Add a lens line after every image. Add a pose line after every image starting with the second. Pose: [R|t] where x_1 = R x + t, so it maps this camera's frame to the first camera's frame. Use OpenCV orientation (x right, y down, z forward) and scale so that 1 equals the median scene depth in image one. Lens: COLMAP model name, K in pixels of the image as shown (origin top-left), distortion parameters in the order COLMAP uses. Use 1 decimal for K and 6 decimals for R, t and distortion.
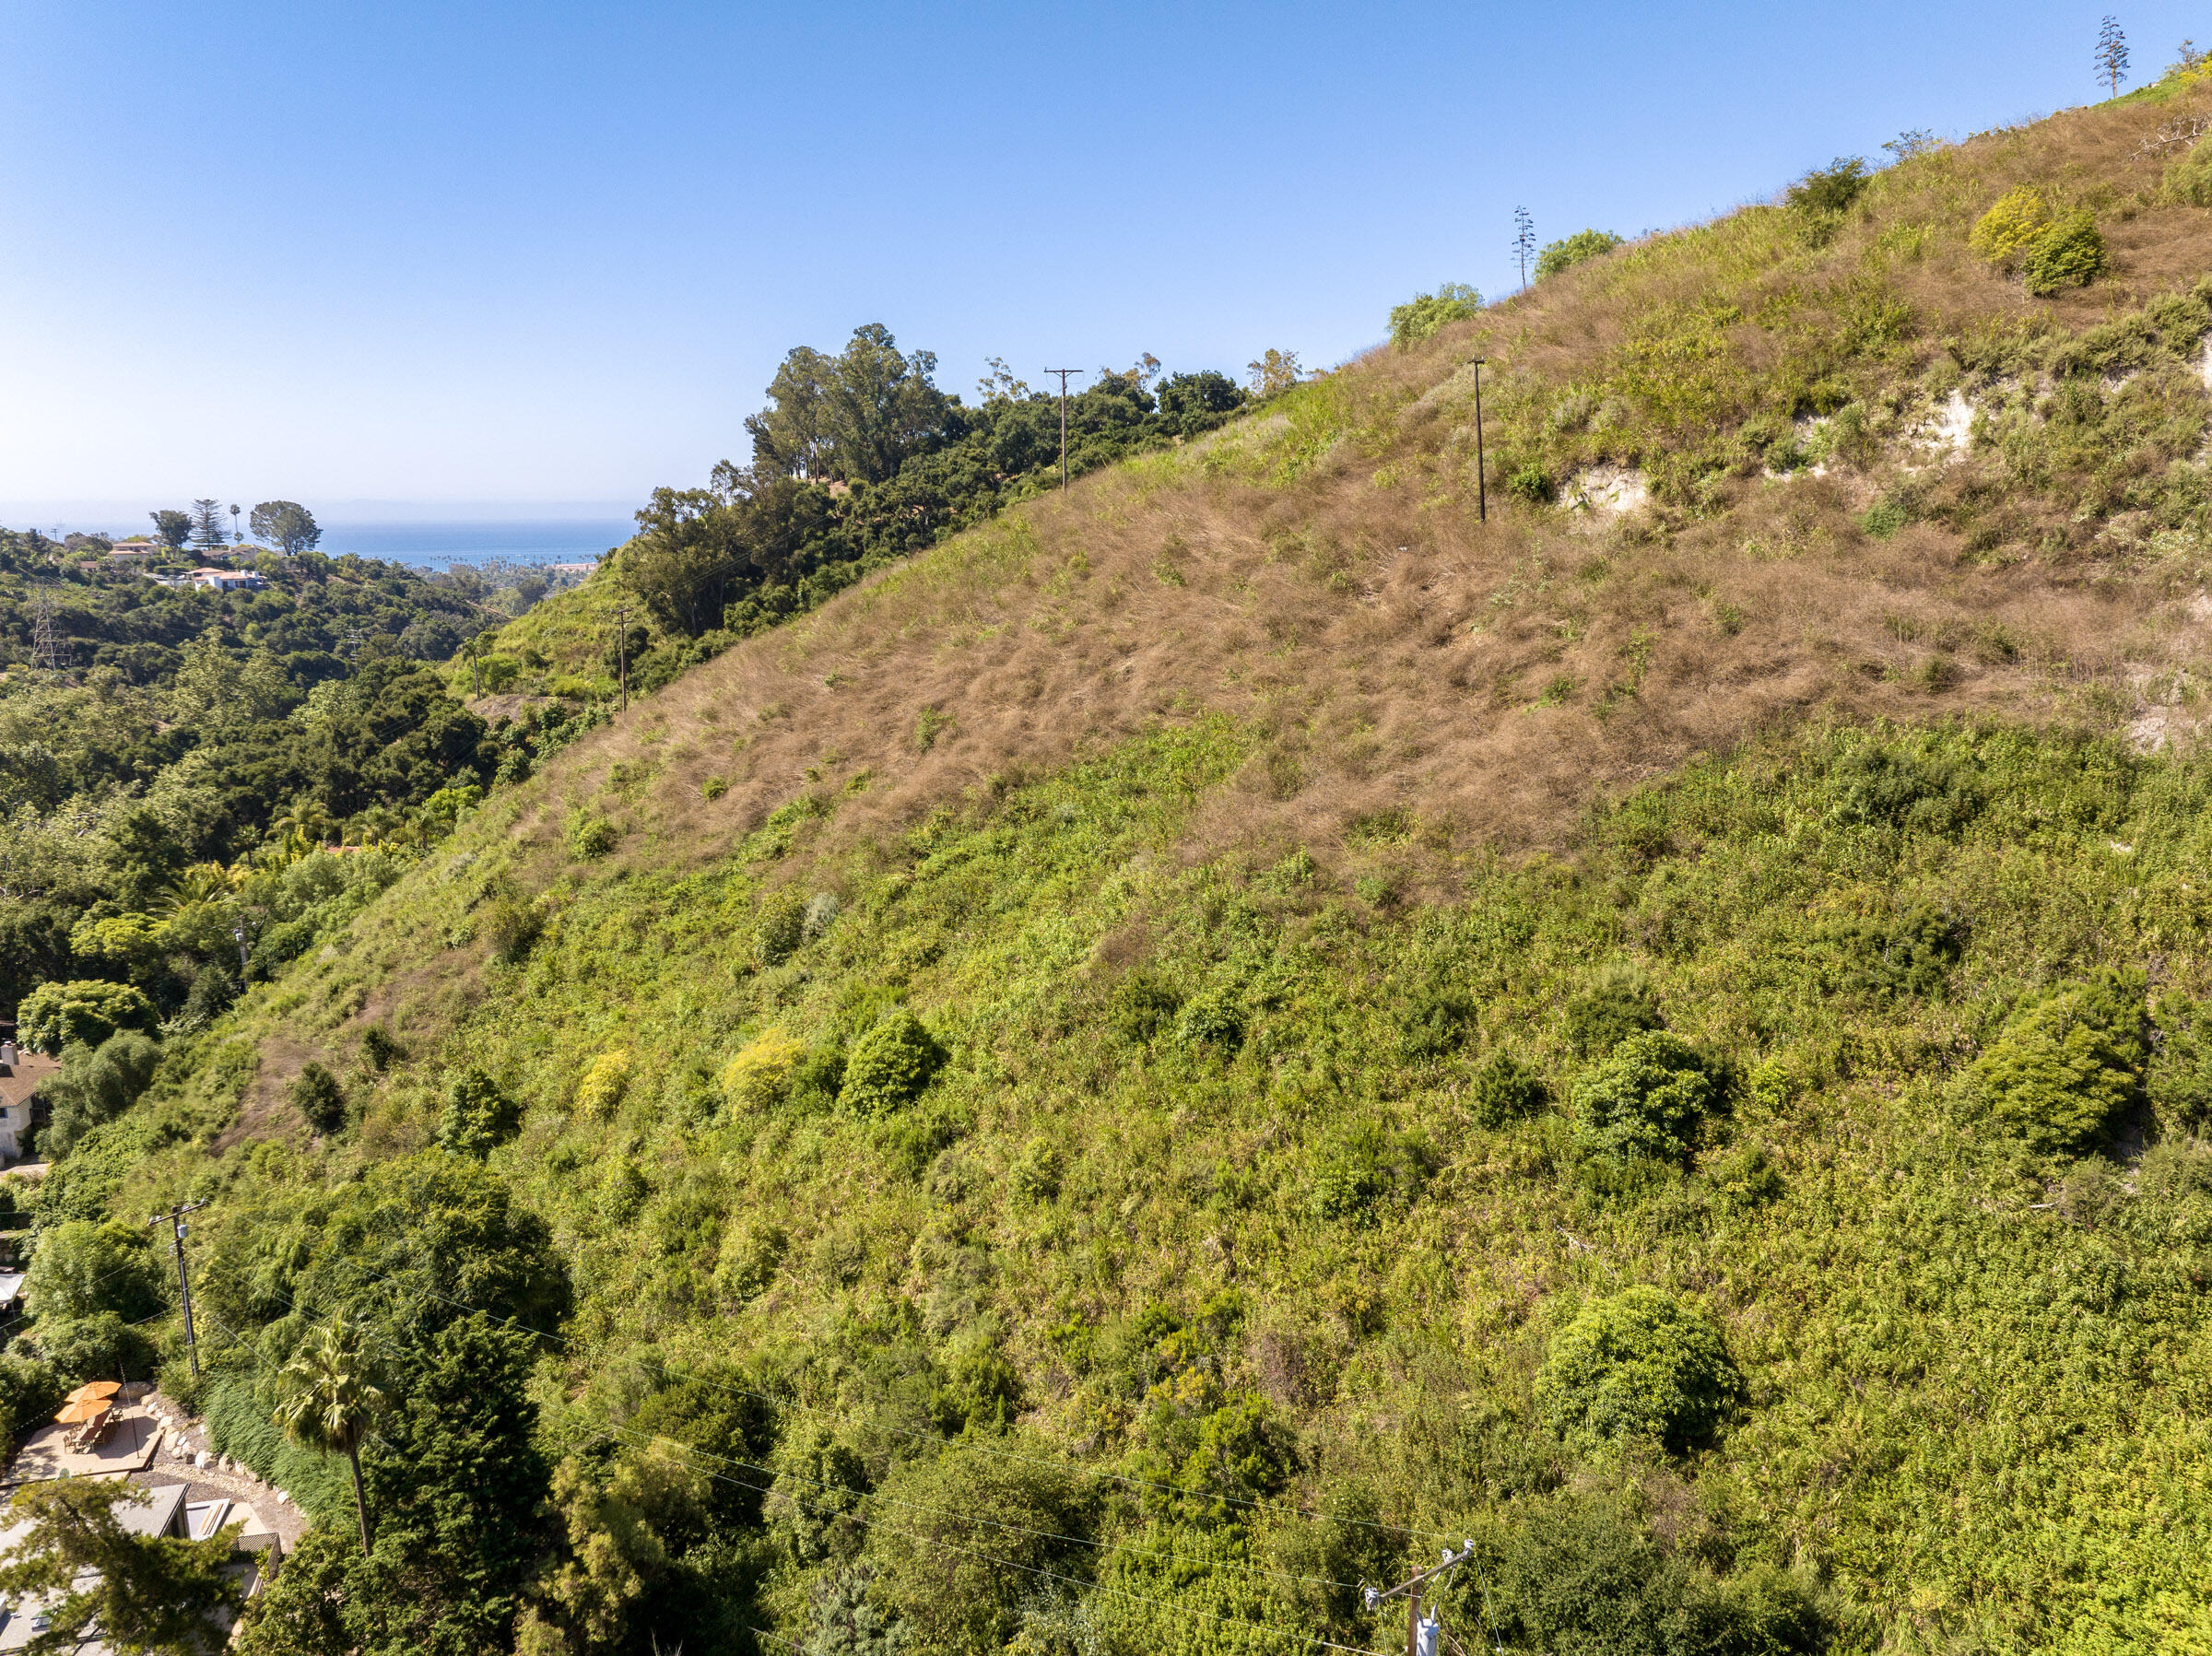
lens RADIAL K [[1558.4, 0, 1113.8], [0, 1558.4, 826.2], [0, 0, 1]] dist [-0.035413, 0.002651]
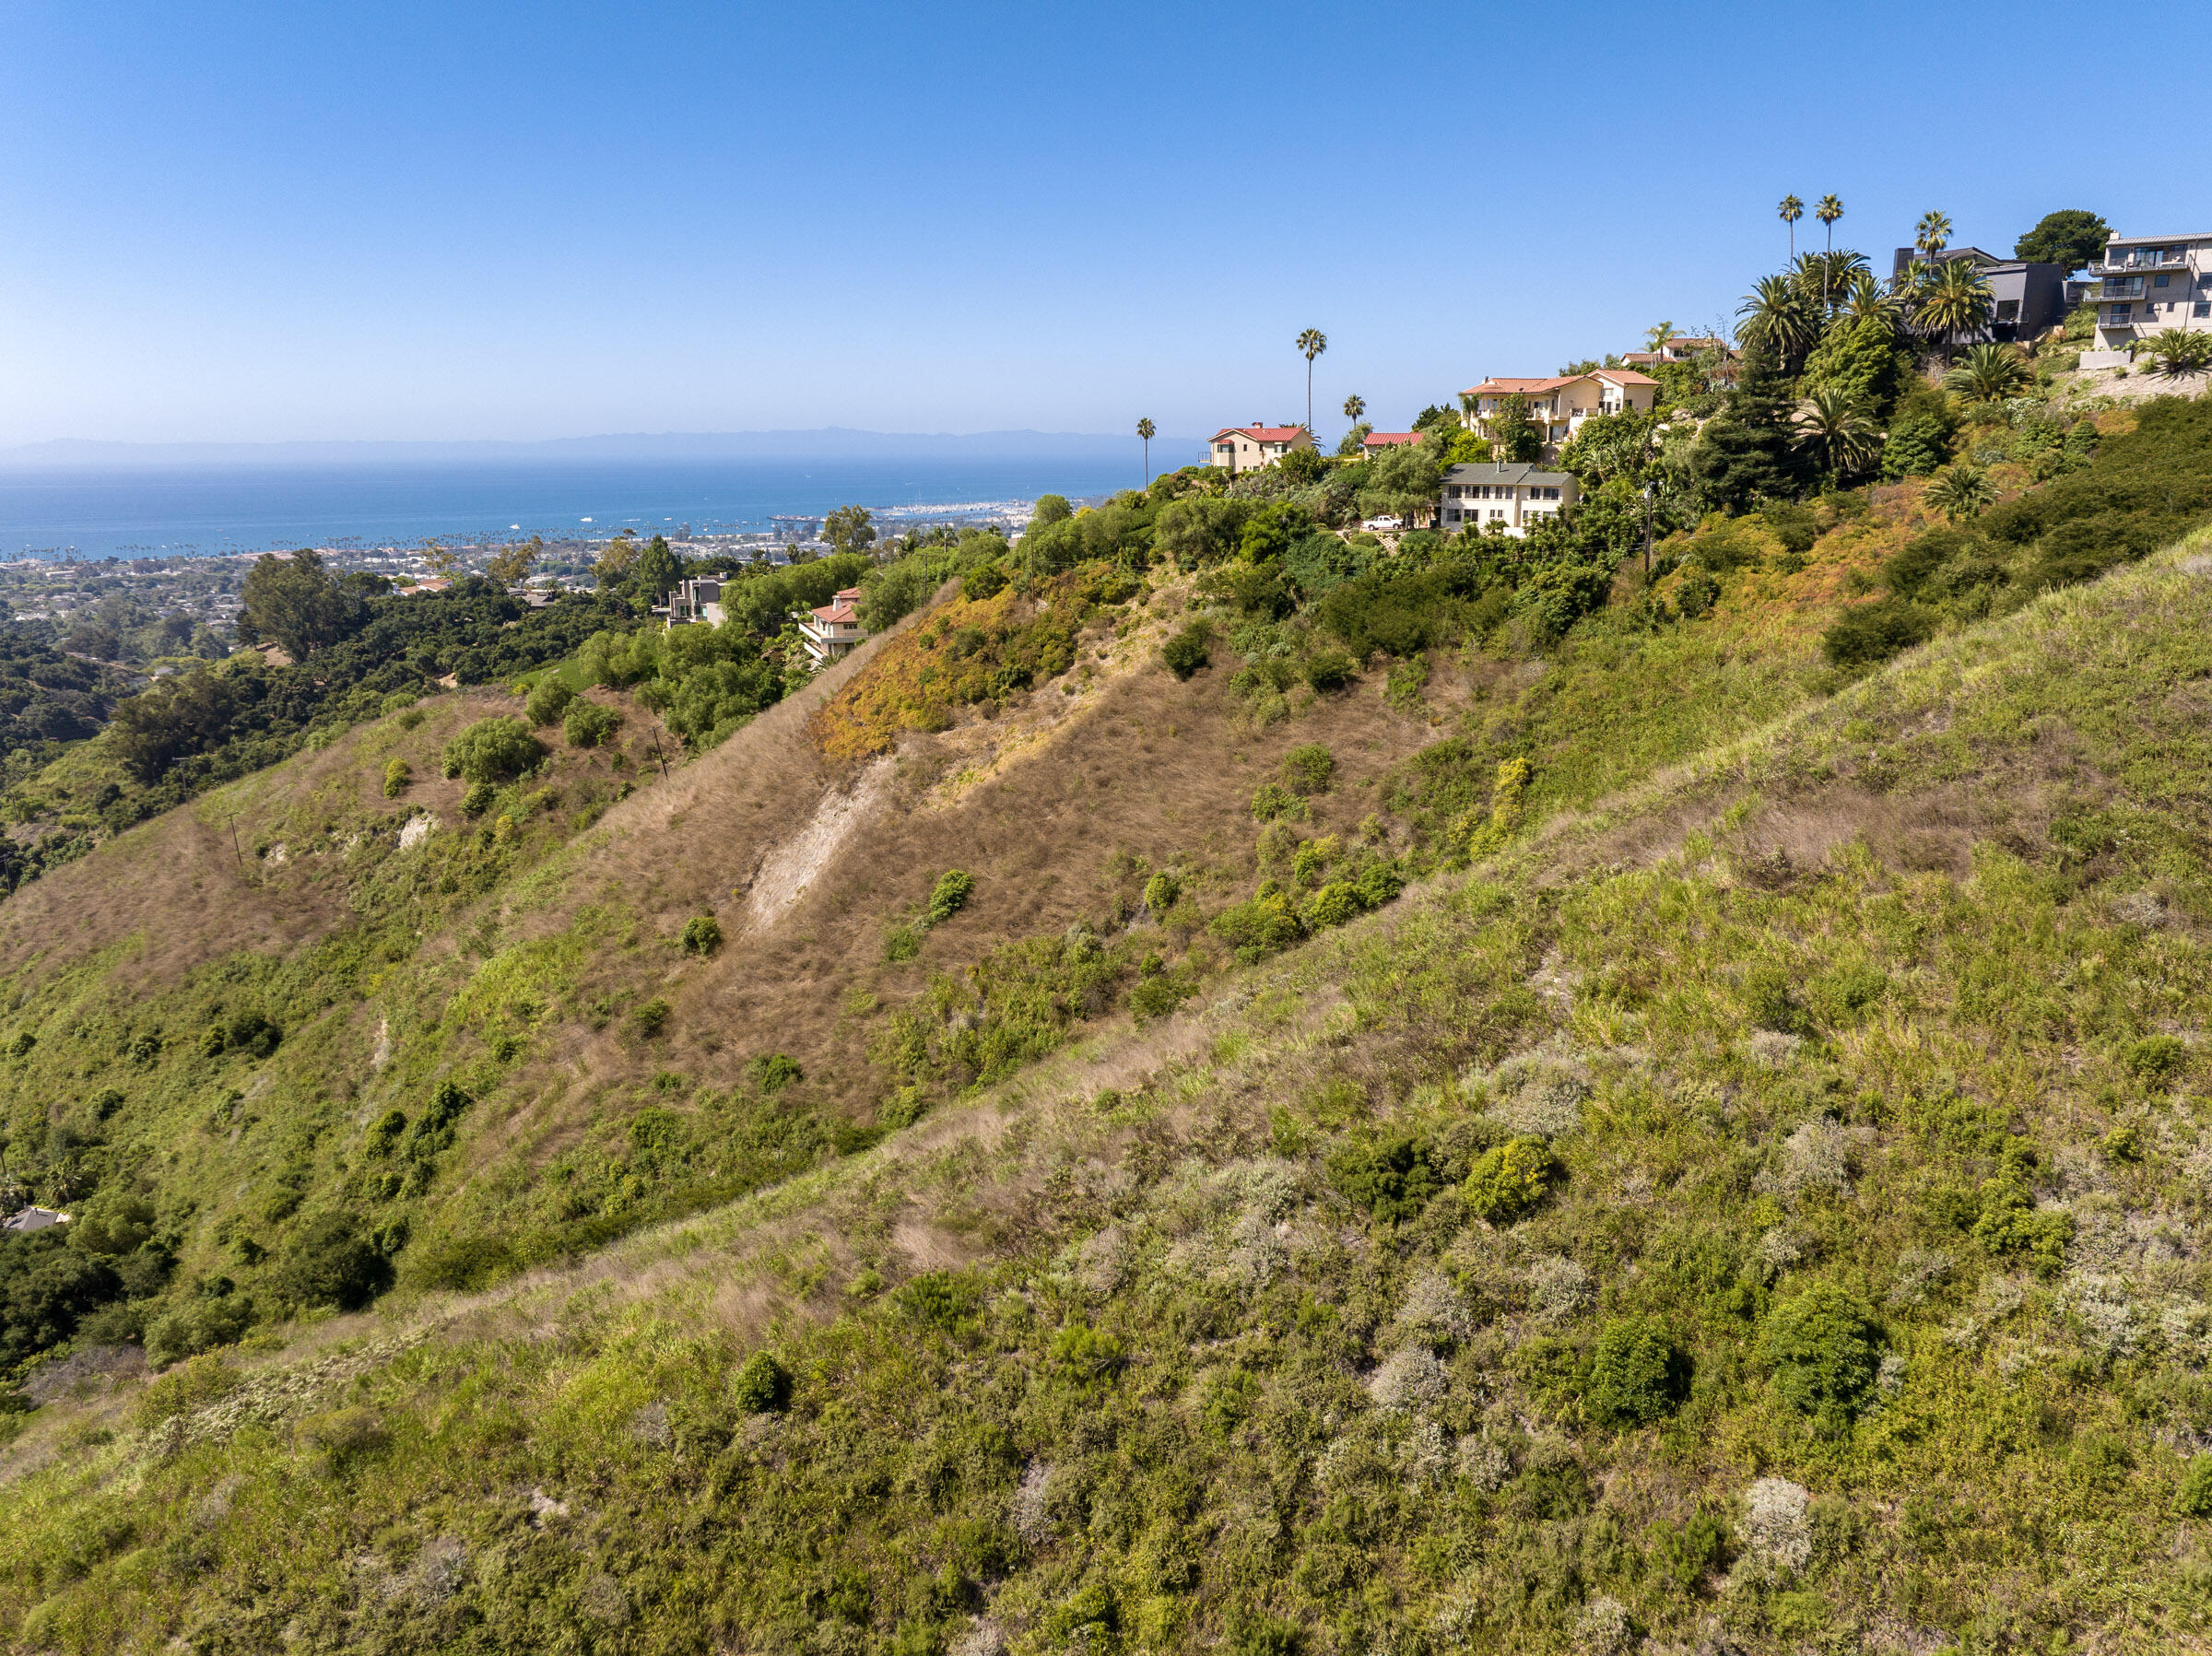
lens RADIAL K [[1558.4, 0, 1110.5], [0, 1558.4, 819.3], [0, 0, 1]] dist [-0.035413, 0.002651]
pose [[0.990239, -0.034442, 0.135055, 0.558290], [0.029507, 0.998828, 0.038373, -0.126128], [-0.136219, -0.034013, 0.990095, -0.826044]]
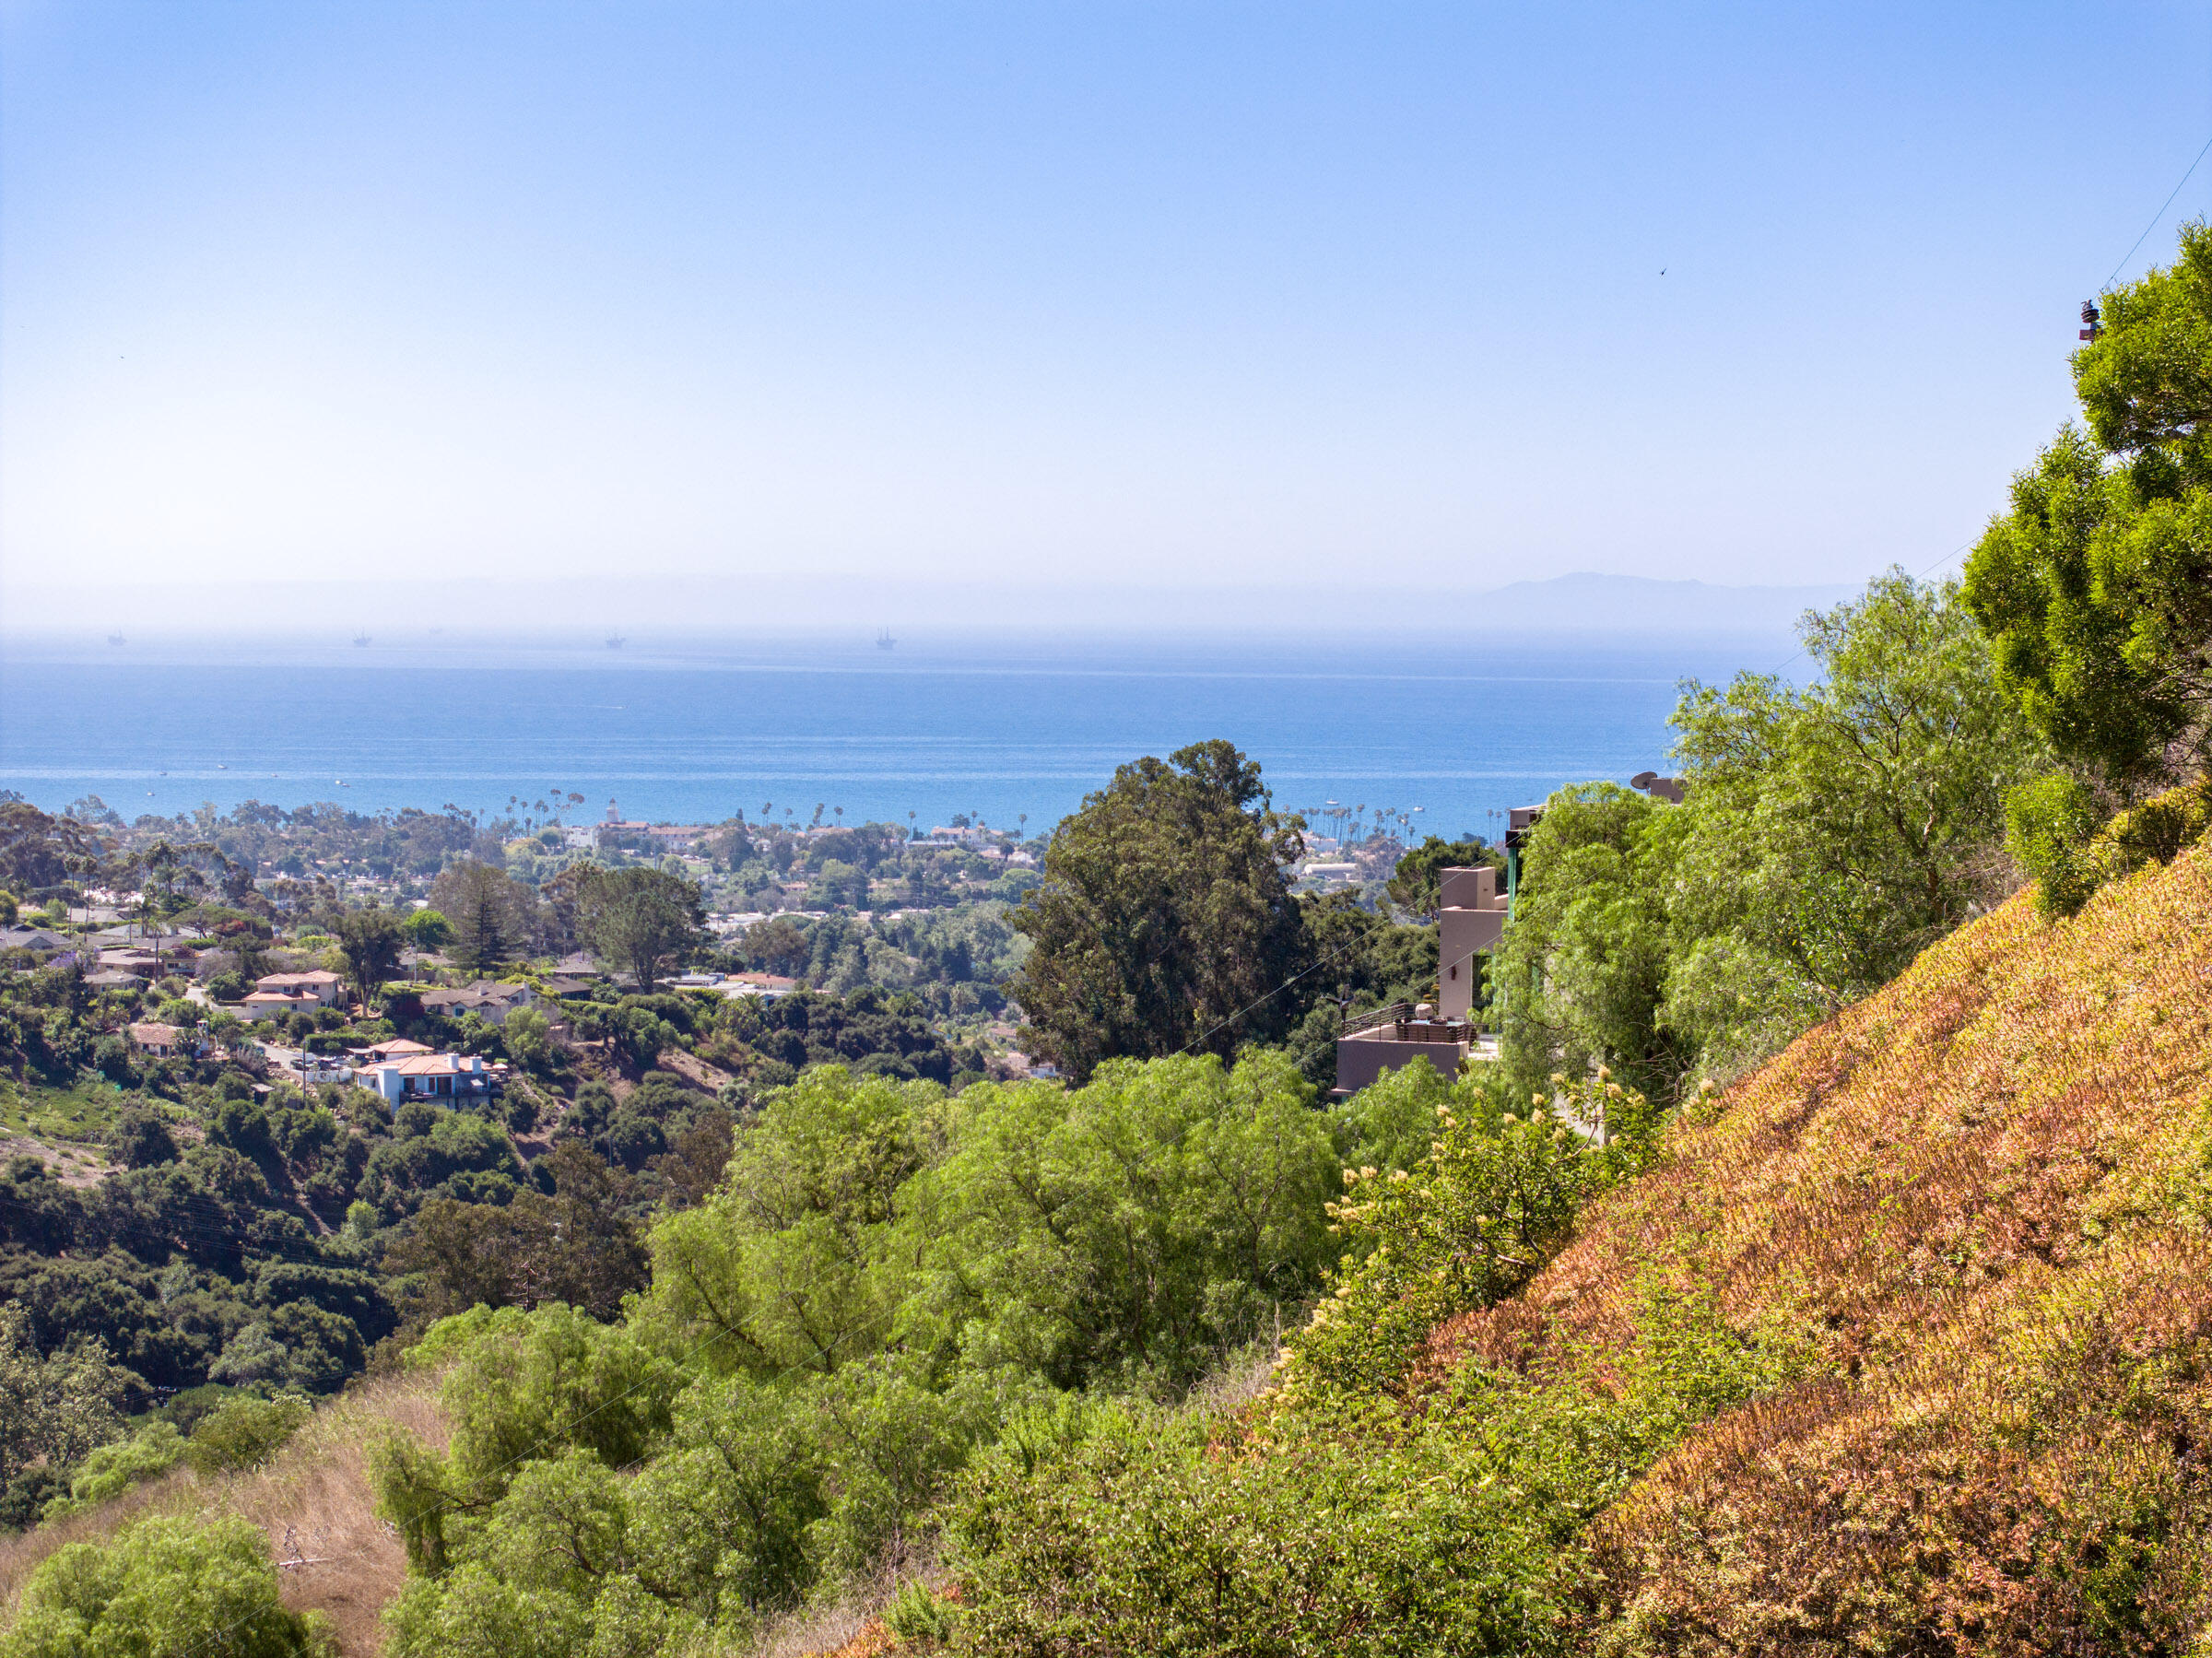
lens RADIAL K [[4433.3, 0, 1105.3], [0, 4433.3, 829.4], [0, 0, 1]] dist [-0.078967, 0.000000]
pose [[0.849936, 0.028335, -0.526124, 0.644039], [-0.107219, 0.986960, -0.120055, -0.198217], [0.515862, 0.158450, 0.841891, -0.075981]]
